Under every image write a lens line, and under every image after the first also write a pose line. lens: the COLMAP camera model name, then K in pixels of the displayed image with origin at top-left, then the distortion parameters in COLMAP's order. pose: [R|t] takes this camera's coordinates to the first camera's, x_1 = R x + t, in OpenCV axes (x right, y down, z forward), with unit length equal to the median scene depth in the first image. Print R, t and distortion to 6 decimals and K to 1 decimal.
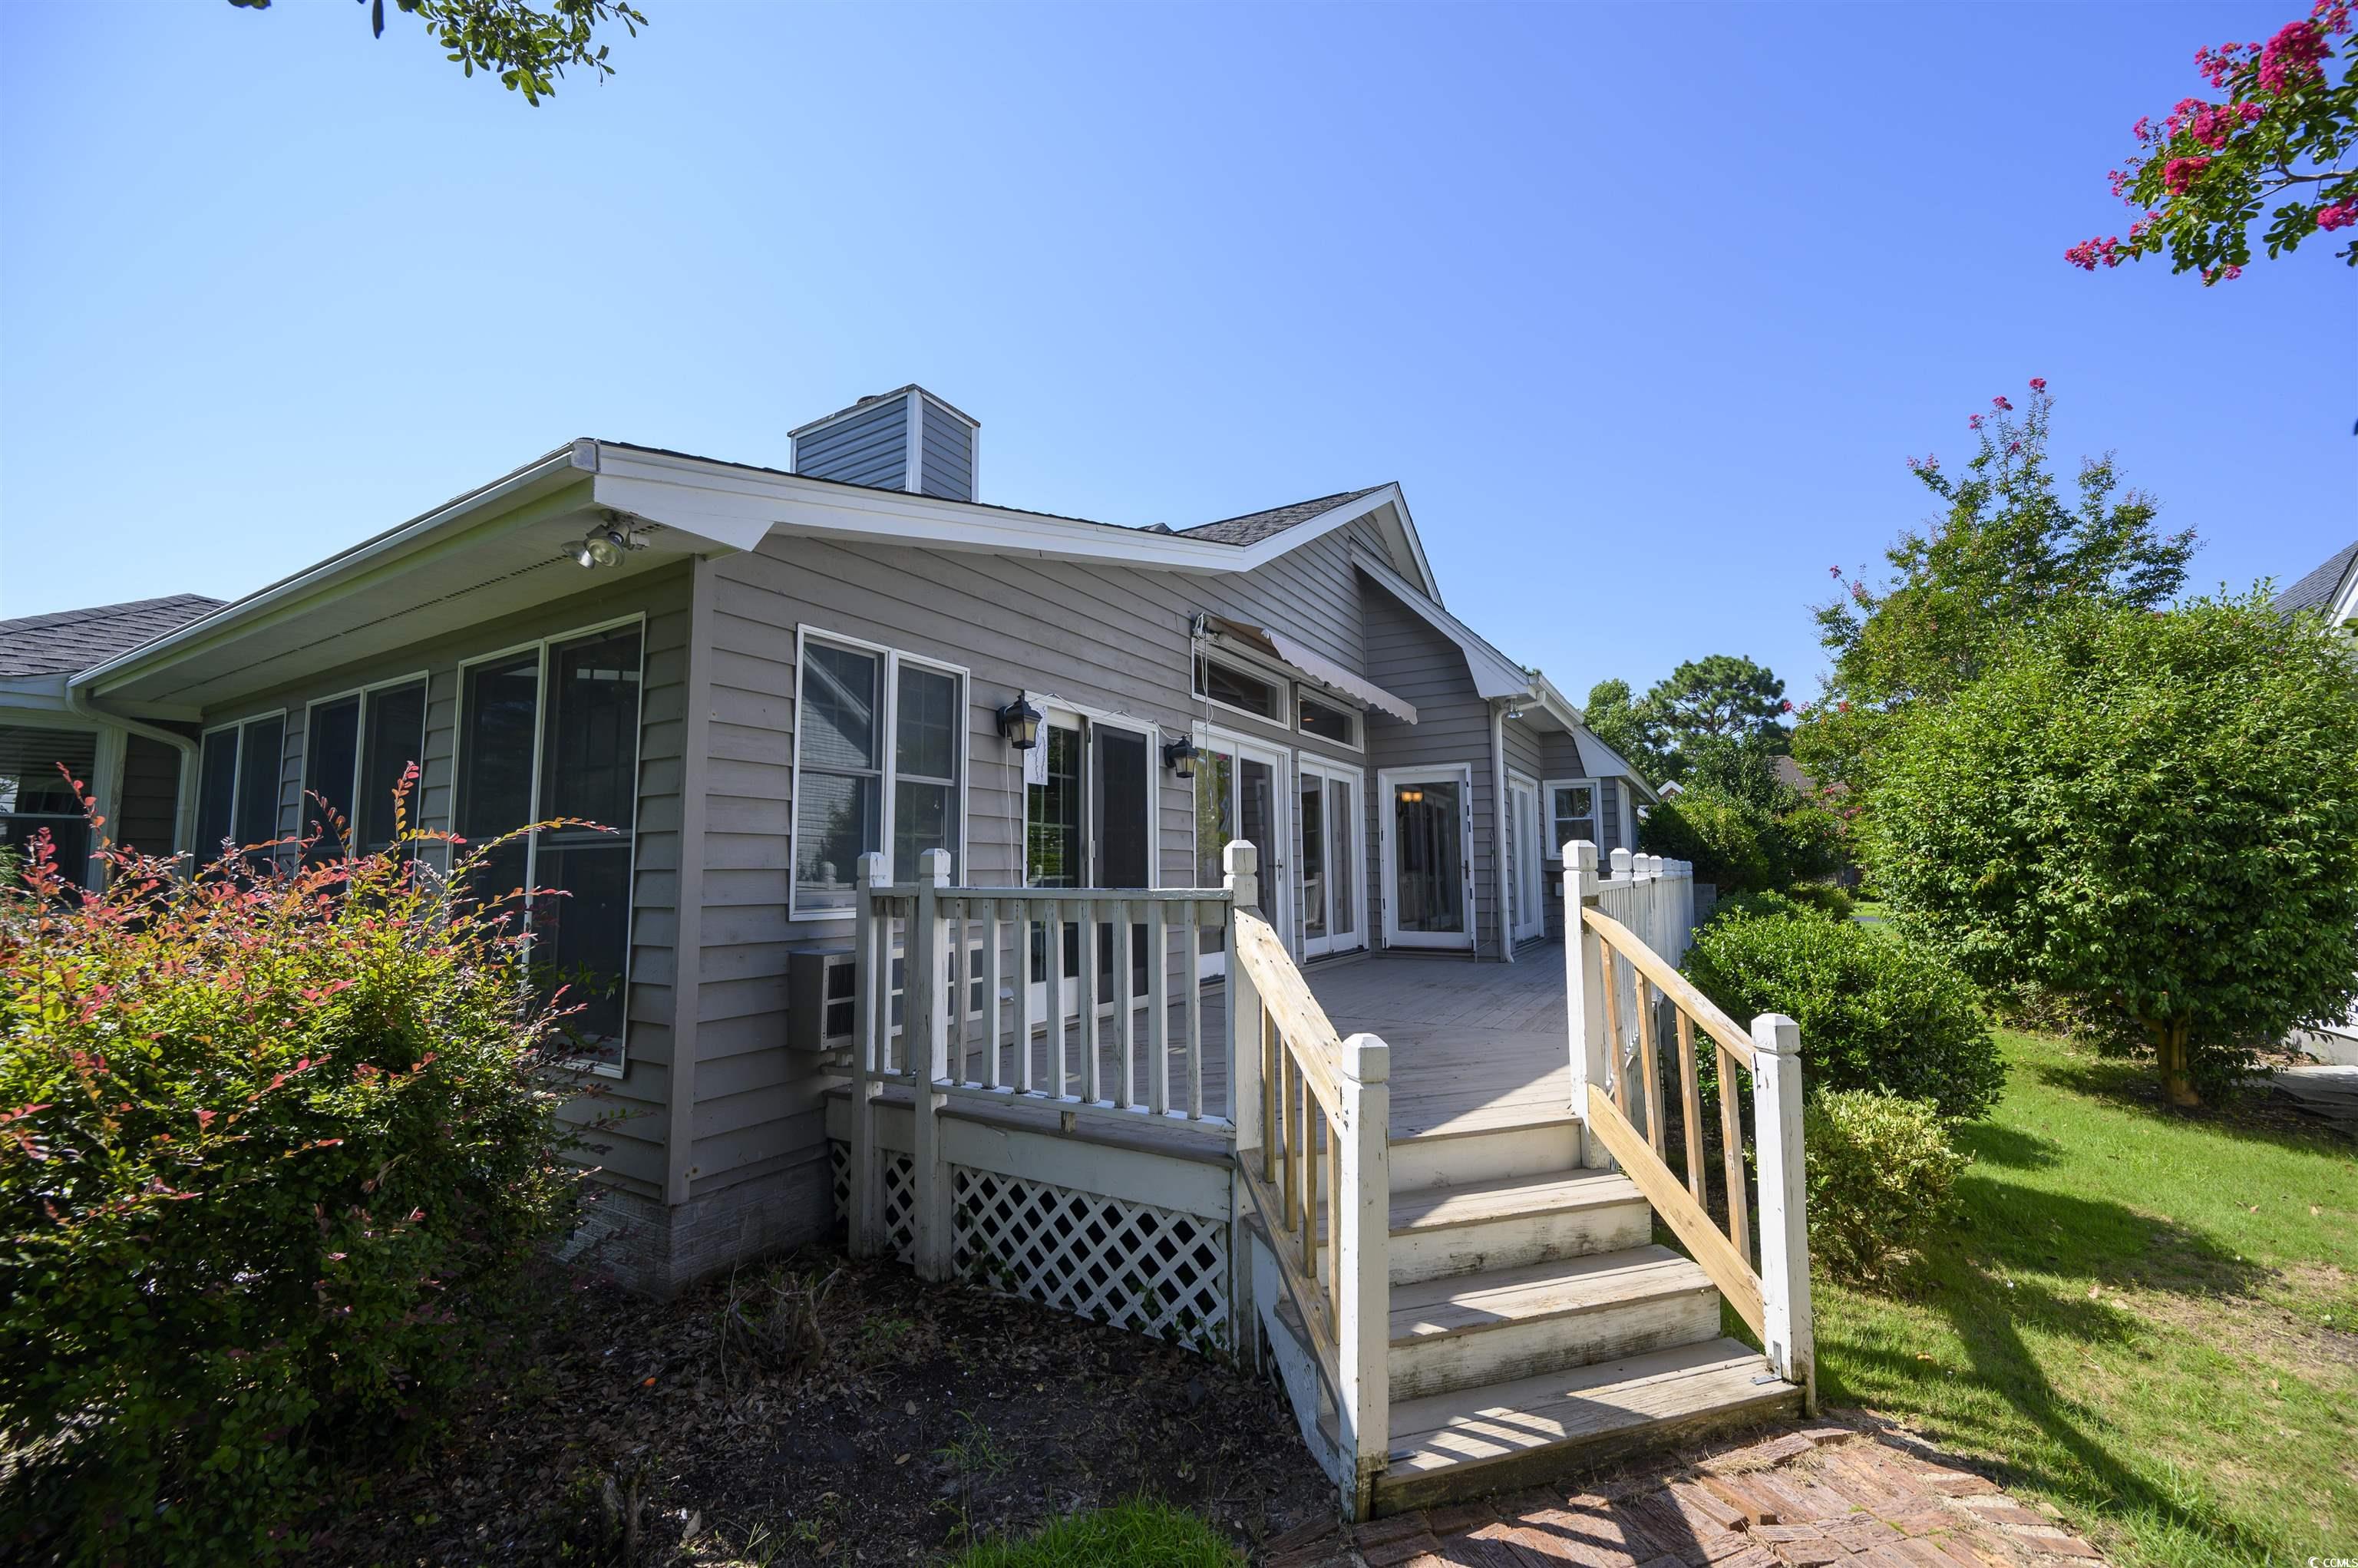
lens RADIAL K [[948.9, 0, 1174.4], [0, 948.9, 789.0], [0, 0, 1]] dist [-0.001597, -0.000358]
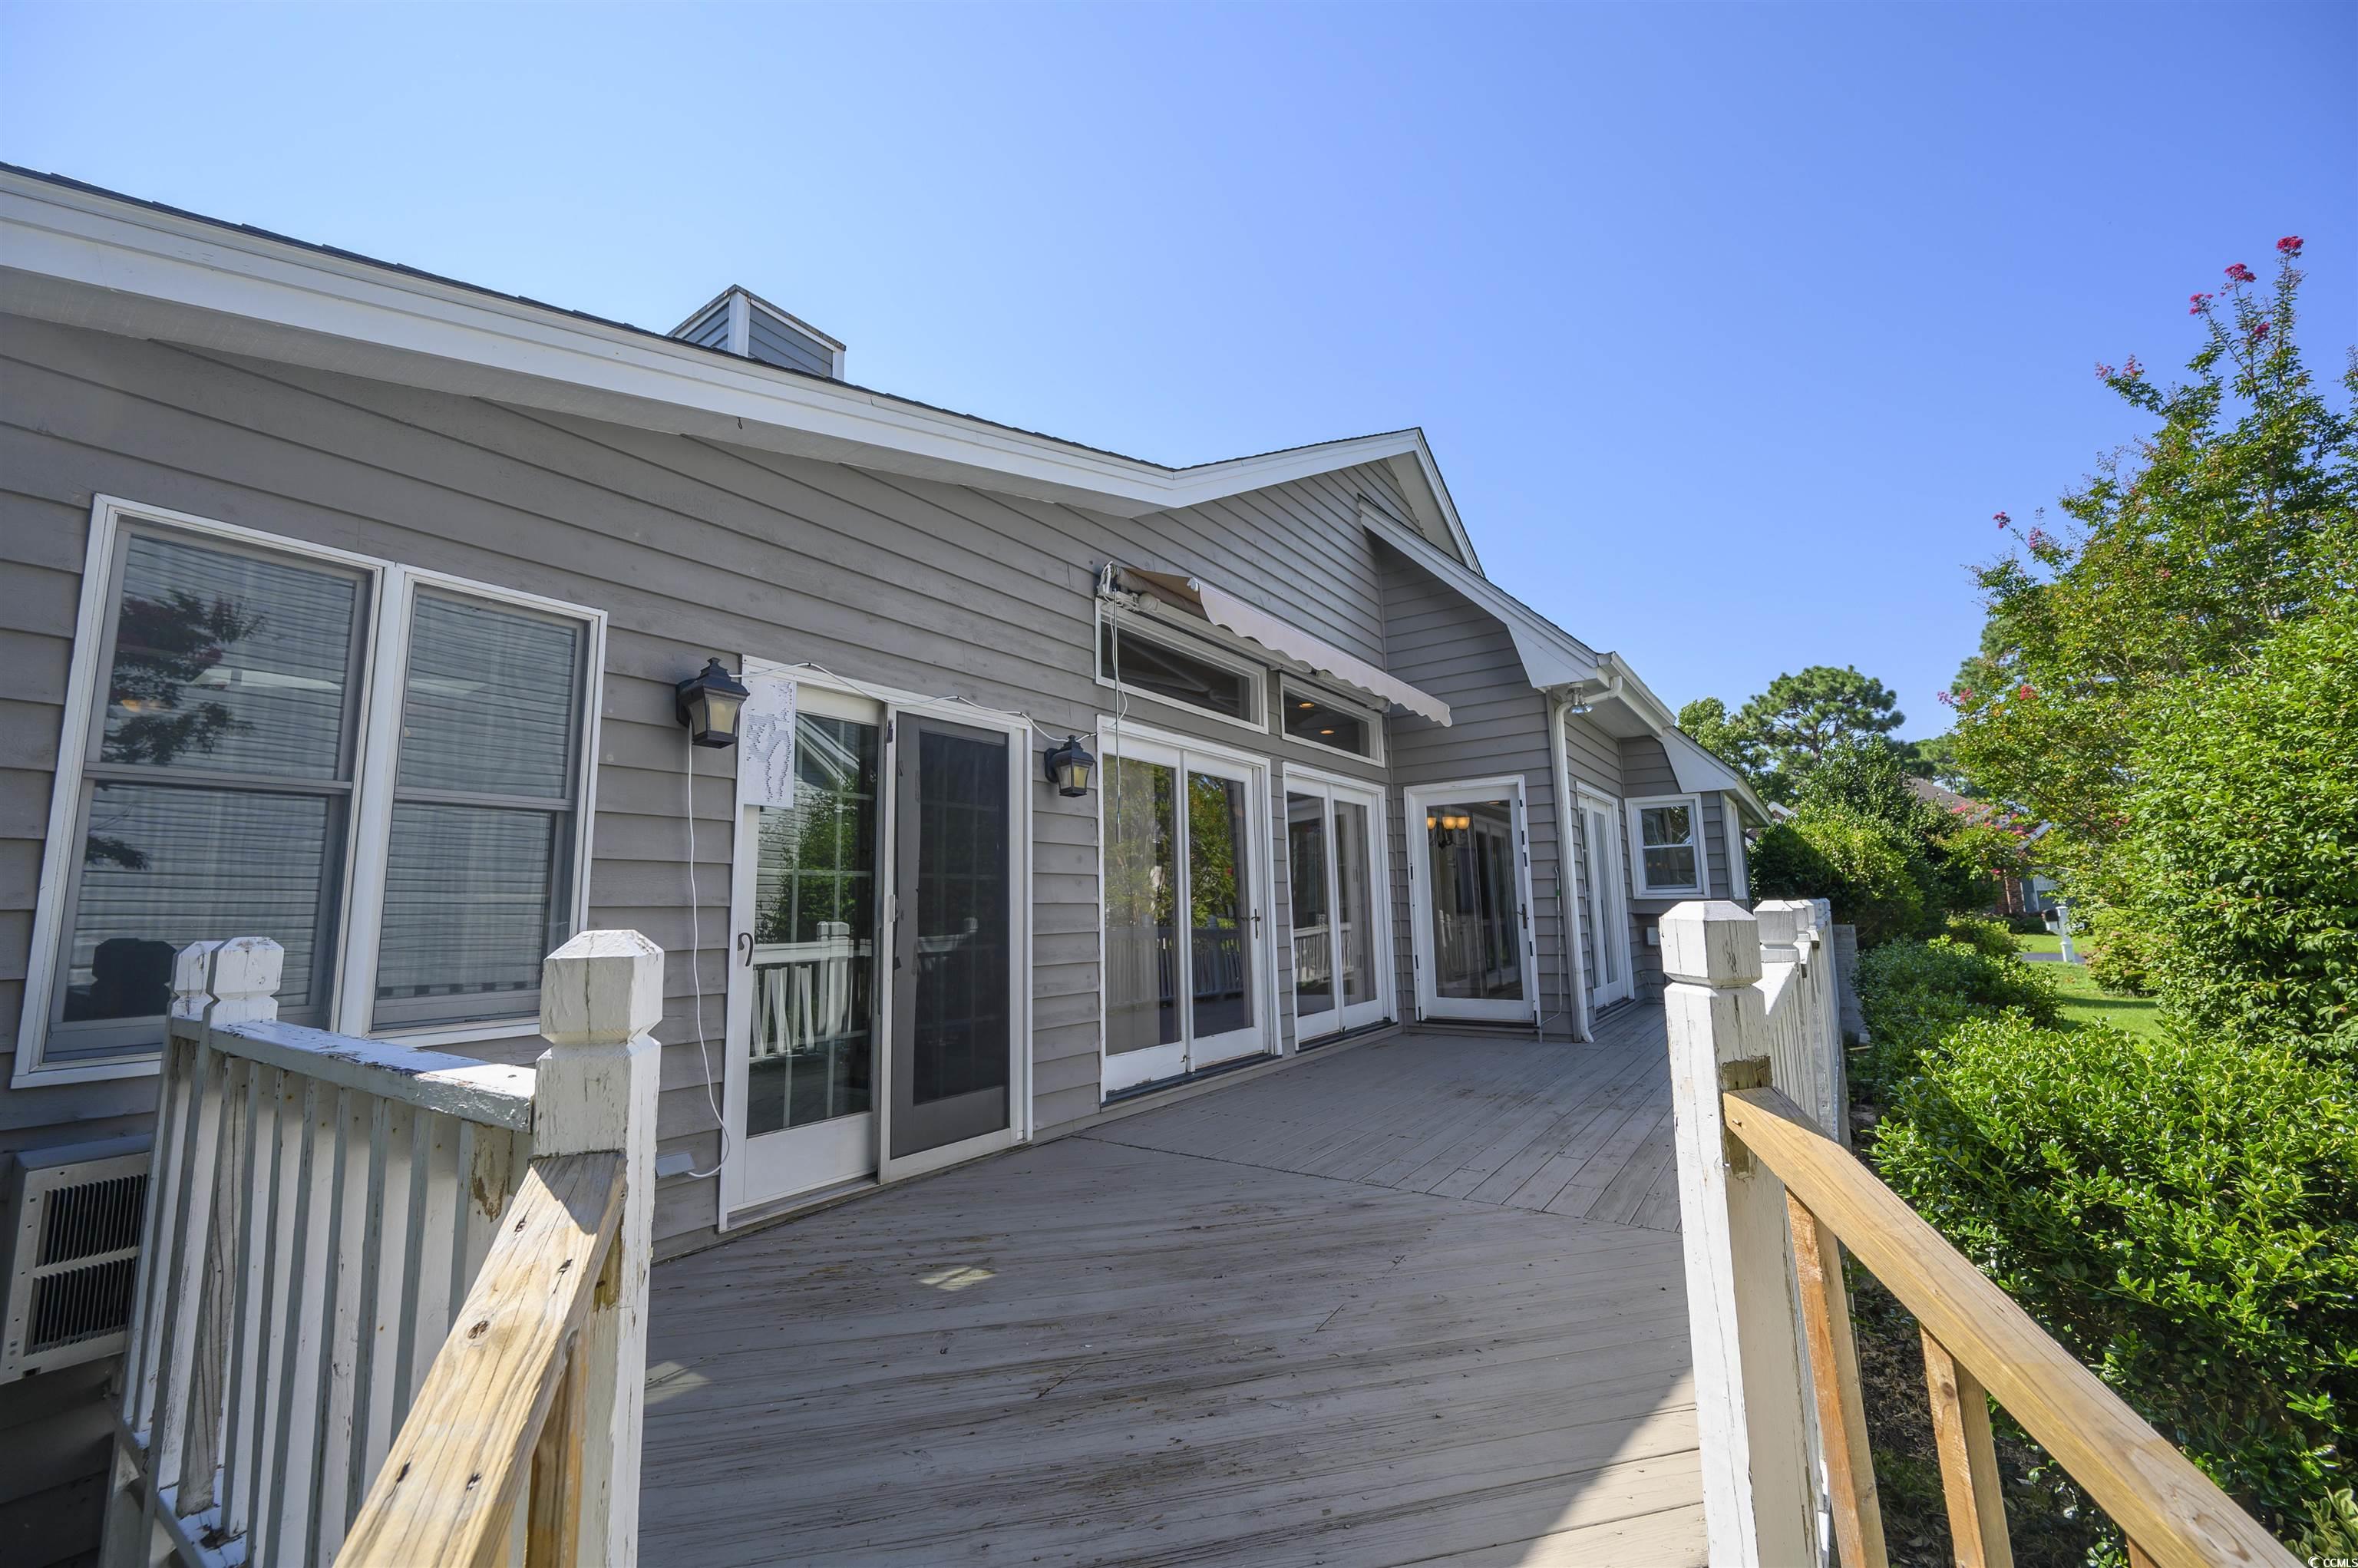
lens RADIAL K [[948.9, 0, 1177.4], [0, 948.9, 782.9], [0, 0, 1]] dist [-0.001597, -0.000358]
pose [[0.996952, -0.025389, -0.073766, 0.089023], [0.022035, 0.998701, -0.045932, 0.007416], [0.074836, 0.044167, 0.996217, 0.217857]]
